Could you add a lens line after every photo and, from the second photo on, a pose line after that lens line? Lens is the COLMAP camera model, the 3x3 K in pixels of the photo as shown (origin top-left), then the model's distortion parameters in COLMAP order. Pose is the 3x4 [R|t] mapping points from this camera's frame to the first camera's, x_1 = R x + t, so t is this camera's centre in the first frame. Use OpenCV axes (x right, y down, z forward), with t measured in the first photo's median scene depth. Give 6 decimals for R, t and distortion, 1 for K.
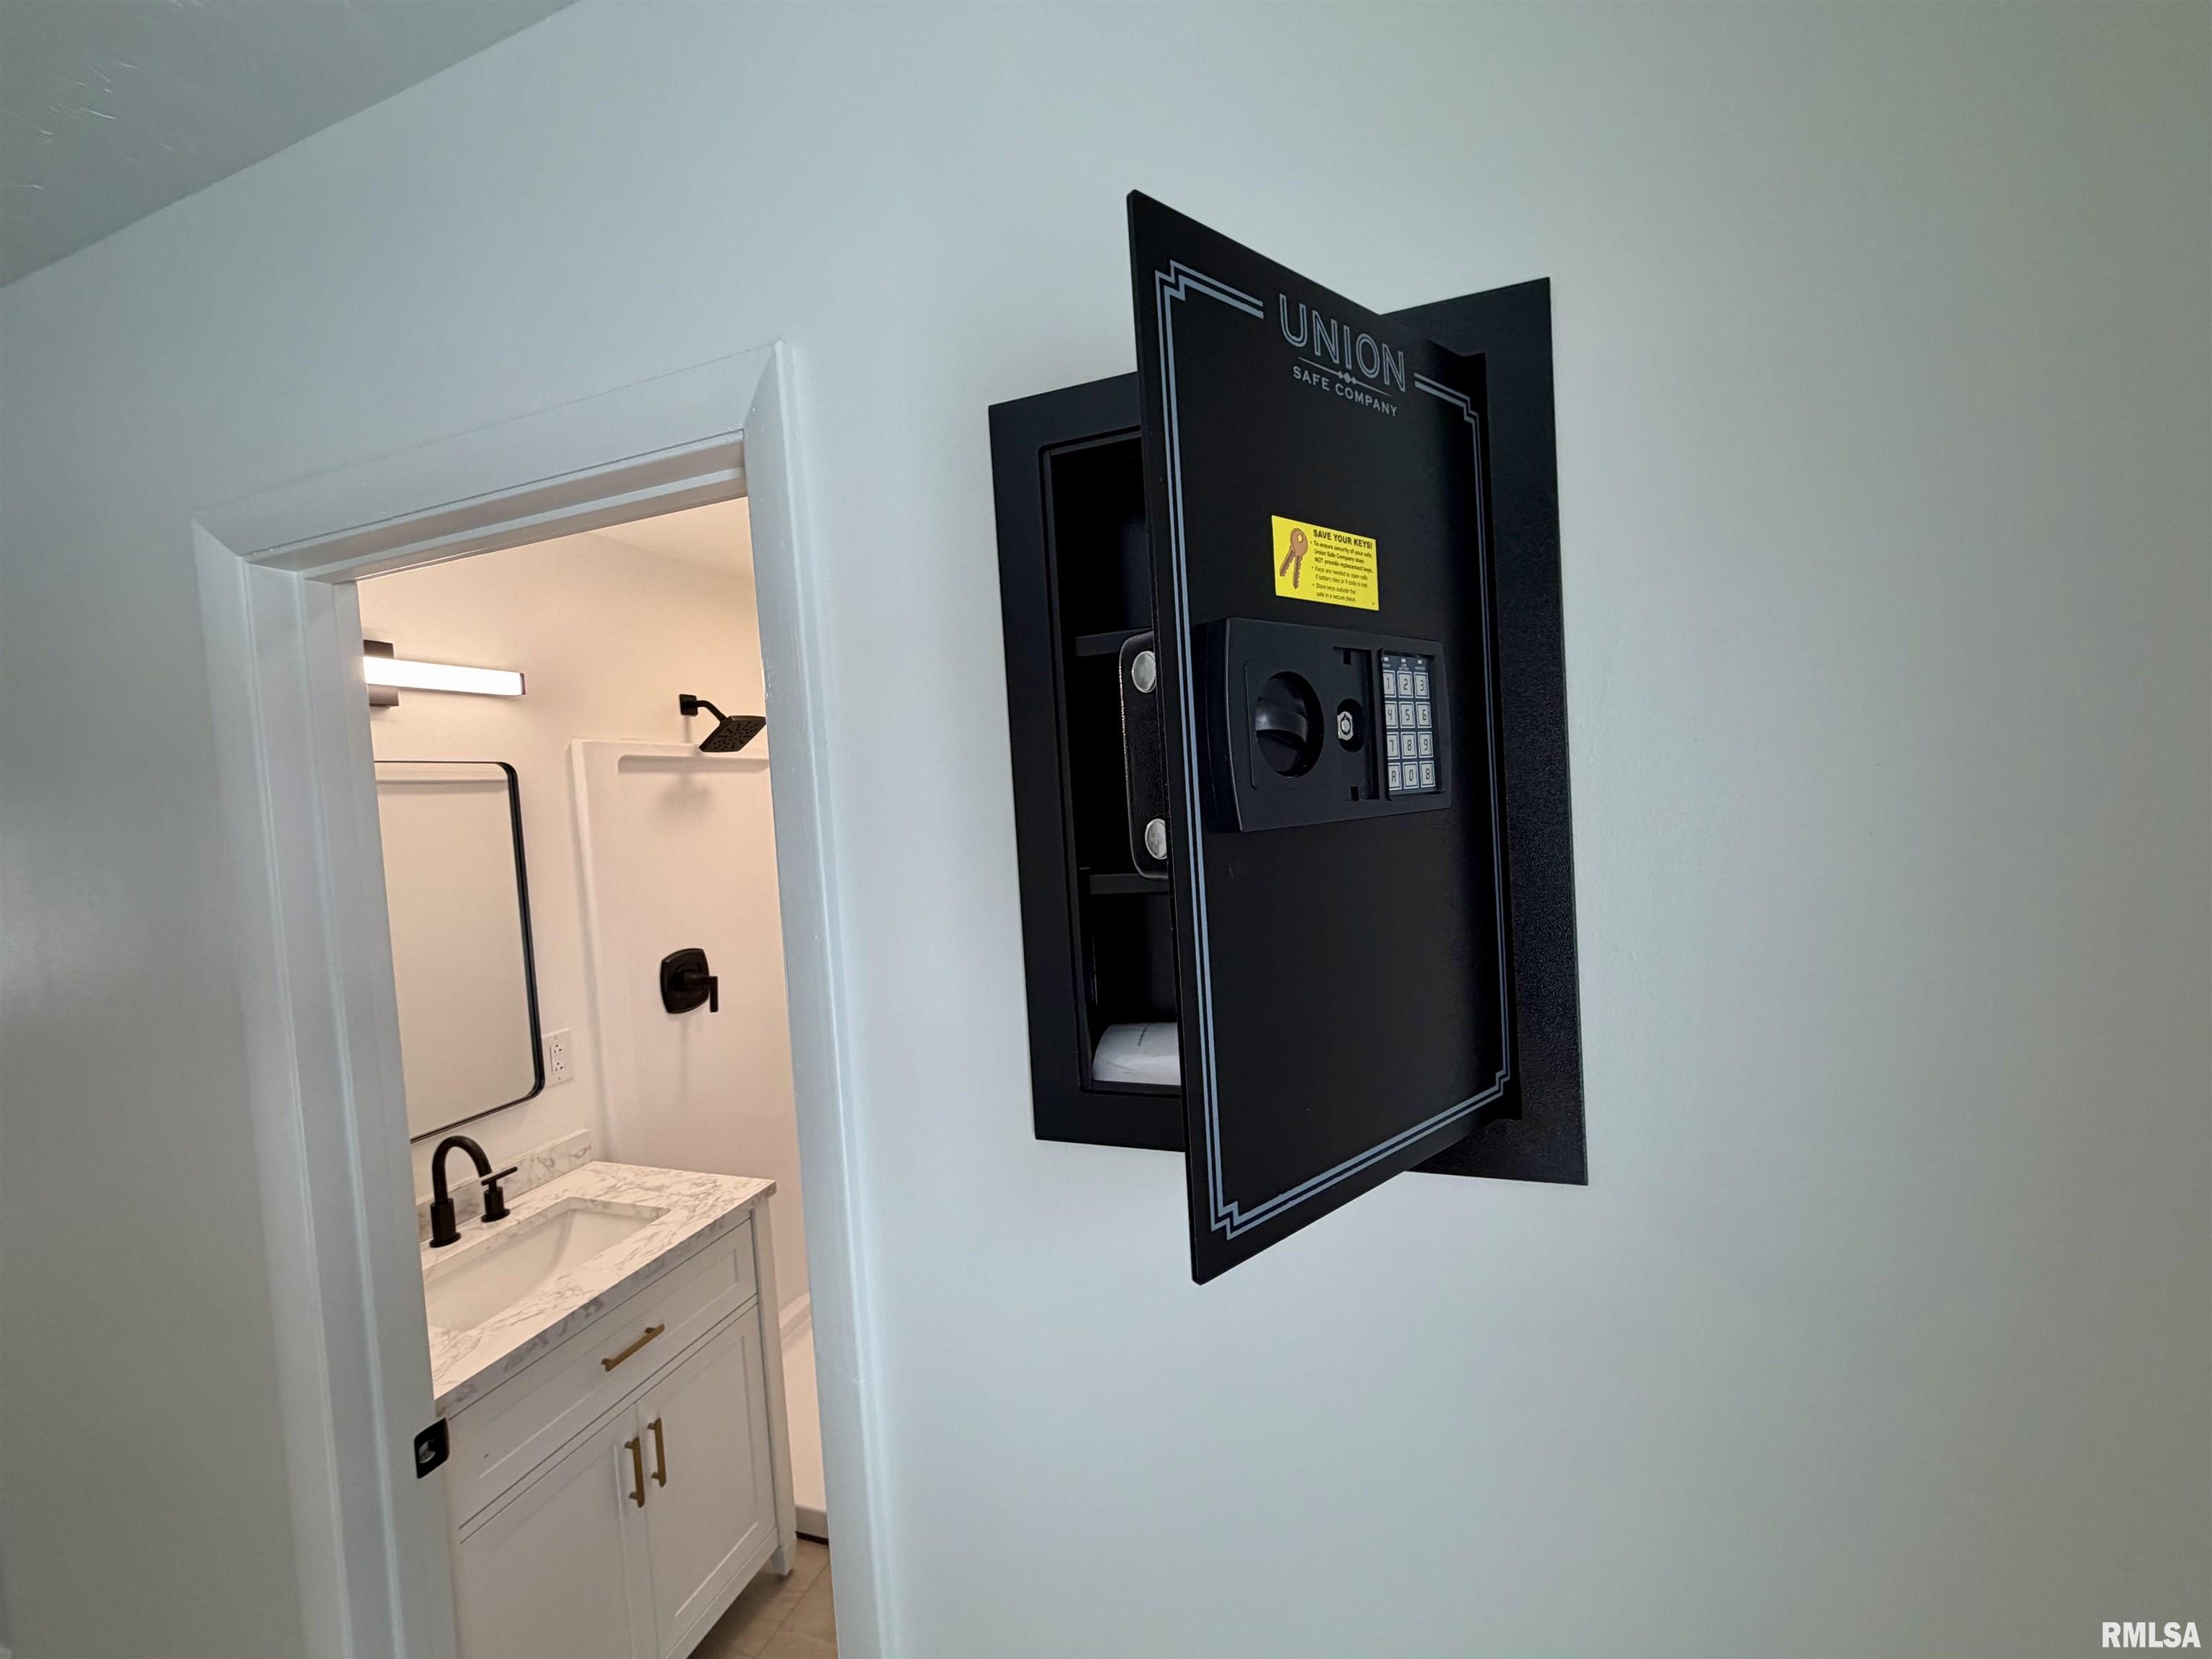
lens RADIAL K [[859.0, 0, 1090.5], [0, 859.0, 829.9], [0, 0, 1]] dist [-0.000929, -0.000073]
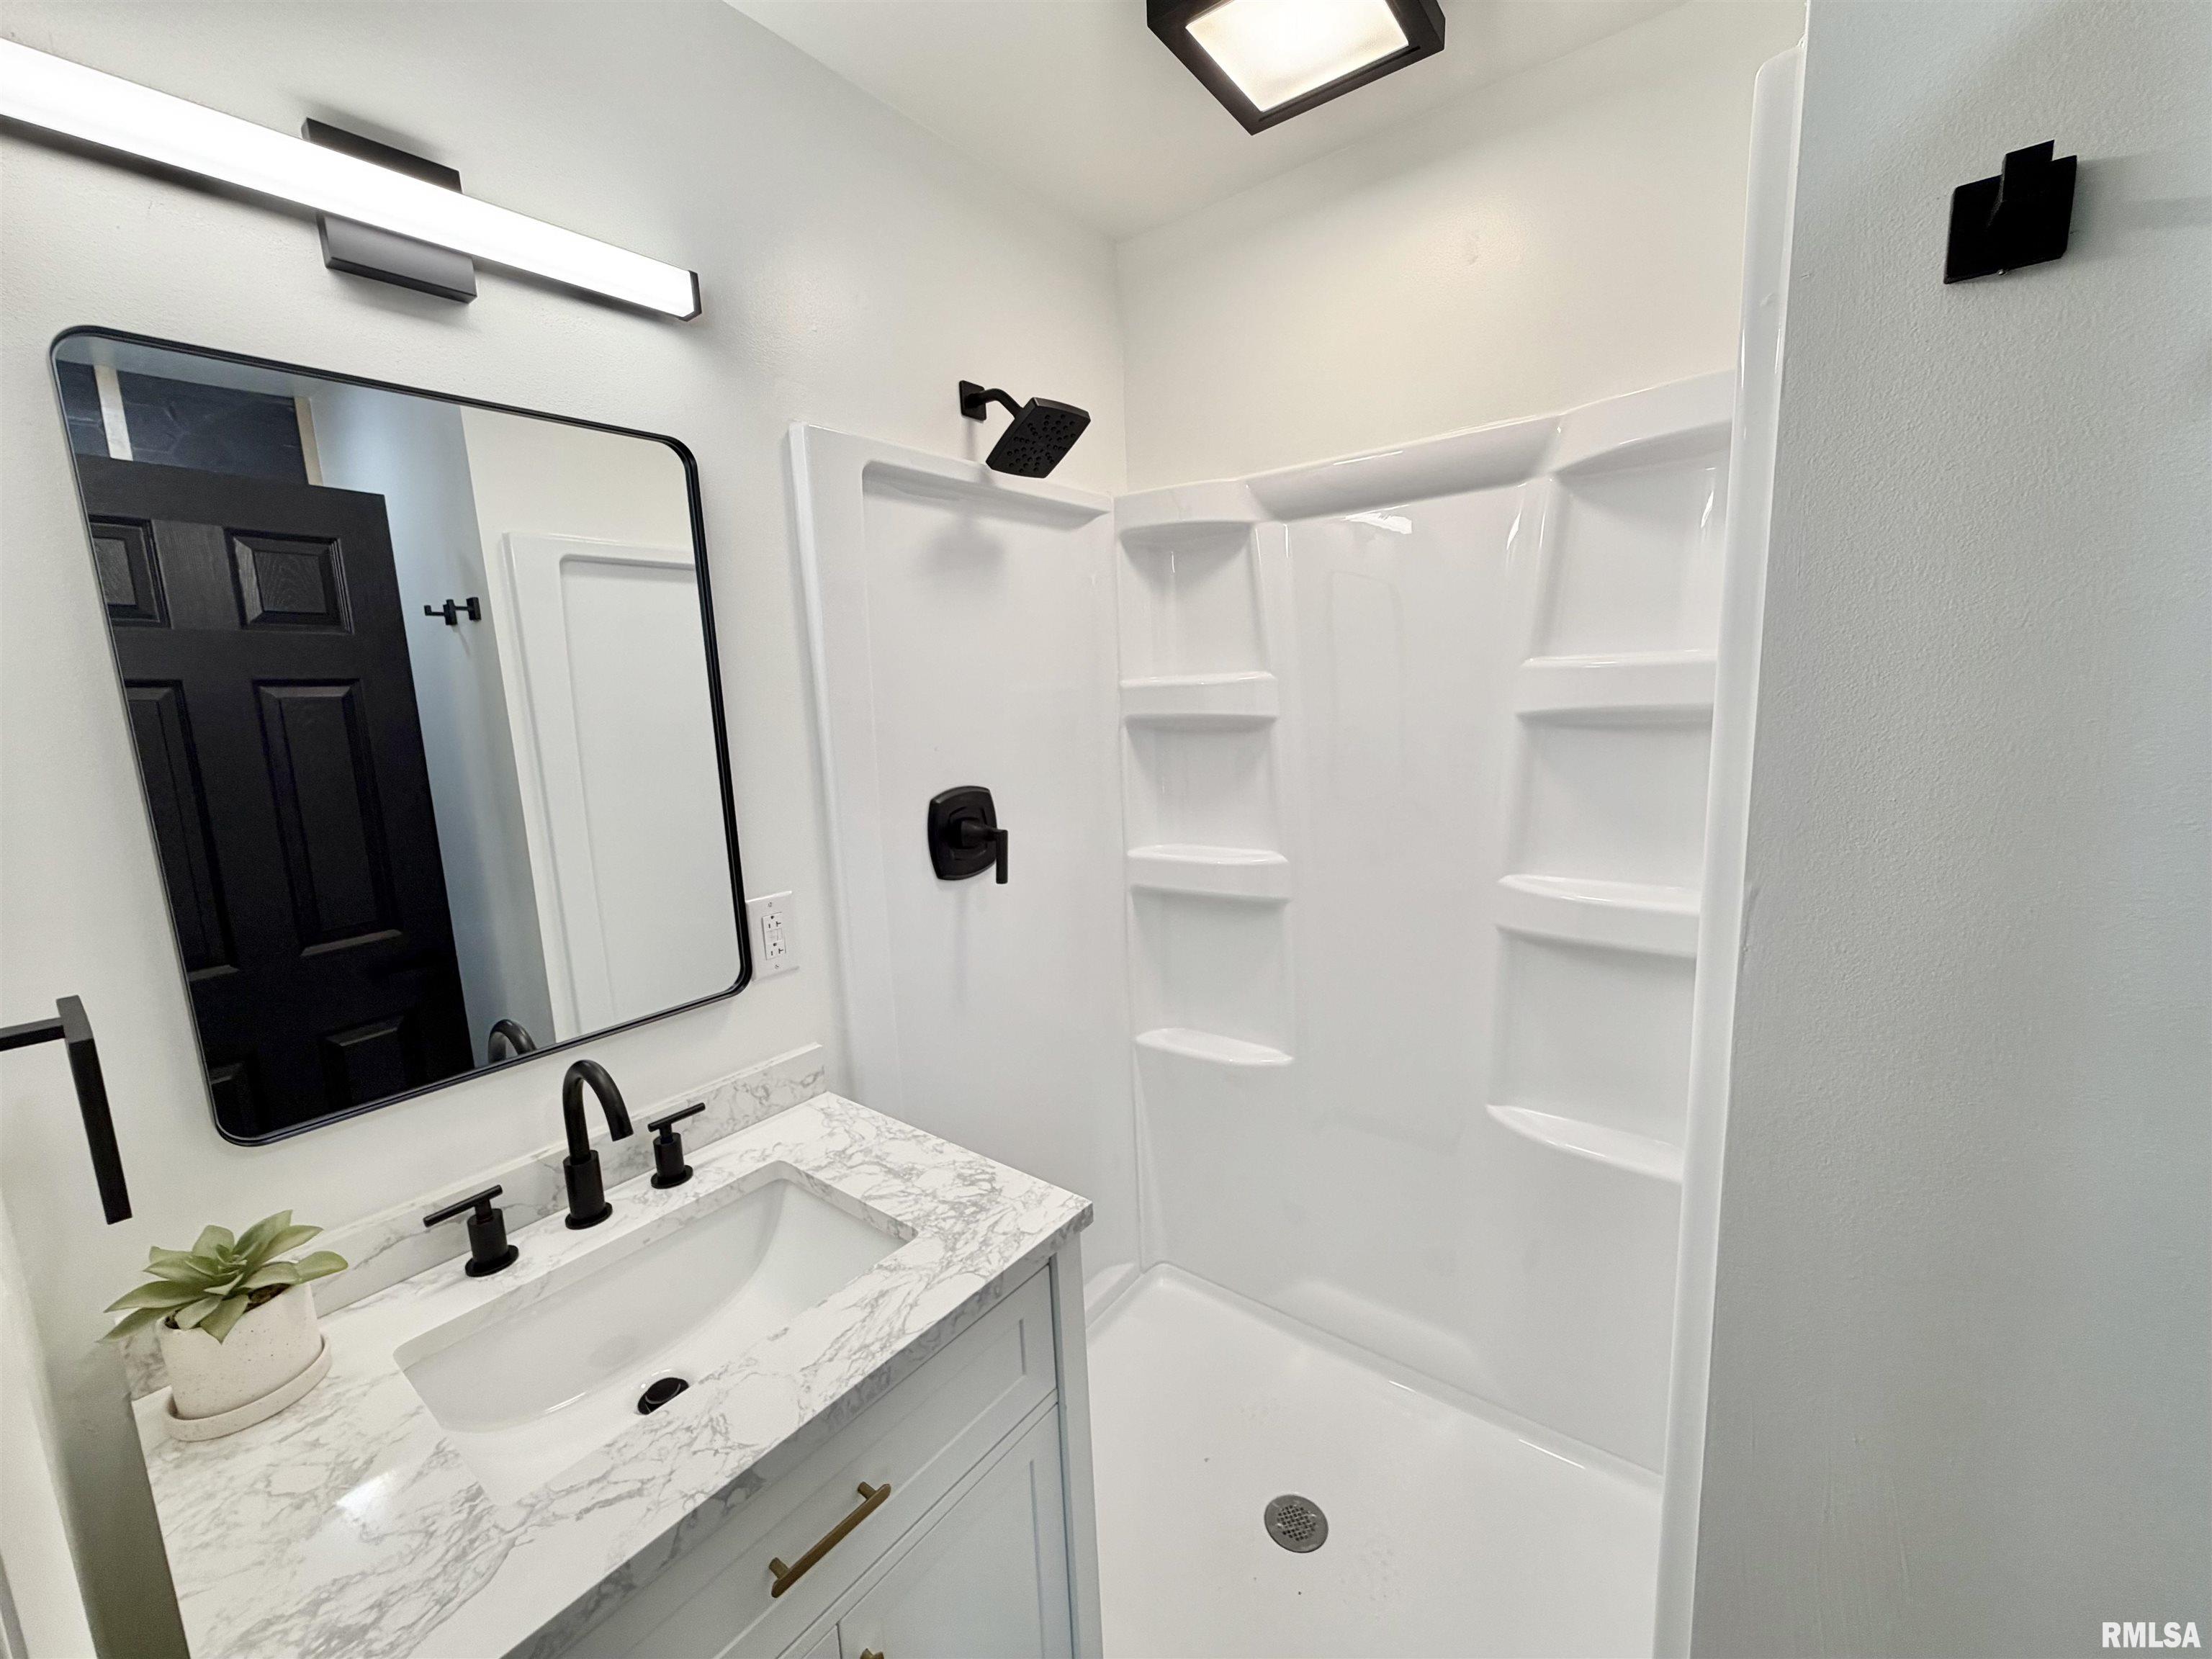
lens RADIAL K [[883.0, 0, 1103.1], [0, 883.0, 828.5], [0, 0, 1]] dist [0.000184, -0.000131]
pose [[0.949484, 0.074482, -0.304847, -0.205074], [-0.031537, 0.989155, 0.143449, 0.089701], [0.312225, -0.126589, 0.941536, 0.498111]]
